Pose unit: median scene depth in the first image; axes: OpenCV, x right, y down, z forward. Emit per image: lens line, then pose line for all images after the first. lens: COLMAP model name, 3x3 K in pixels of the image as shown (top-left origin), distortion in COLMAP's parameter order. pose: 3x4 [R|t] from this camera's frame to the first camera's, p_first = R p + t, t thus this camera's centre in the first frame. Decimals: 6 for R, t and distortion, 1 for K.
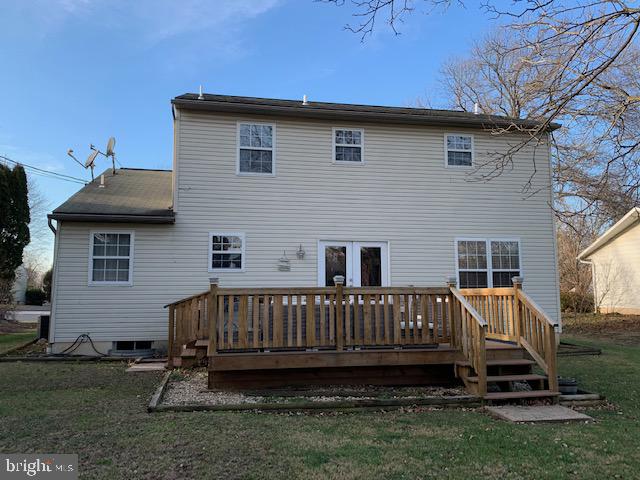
lens RADIAL K [[521.5, 0, 320.0], [0, 521.5, 240.0], [0, 0, 1]] dist [-0.000773, -0.000386]
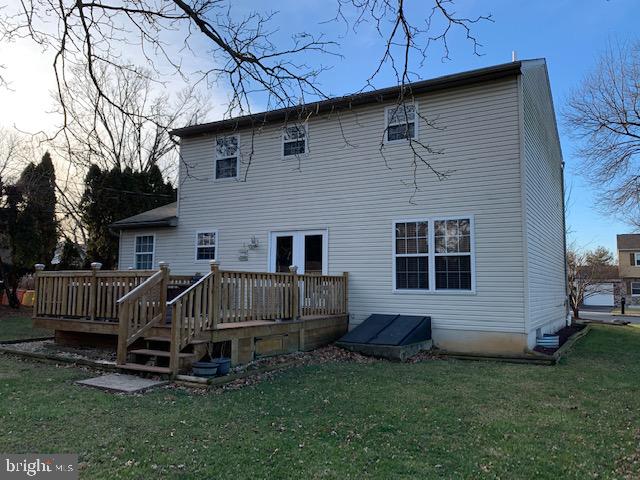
lens RADIAL K [[505.0, 0, 320.0], [0, 505.0, 240.0], [0, 0, 1]] dist [0.078380, 0.000936]
pose [[0.751621, -0.049263, -0.657753, 0.767800], [0.051242, 0.998554, -0.016233, 0.039924], [0.657602, -0.021503, 0.753059, 0.262811]]
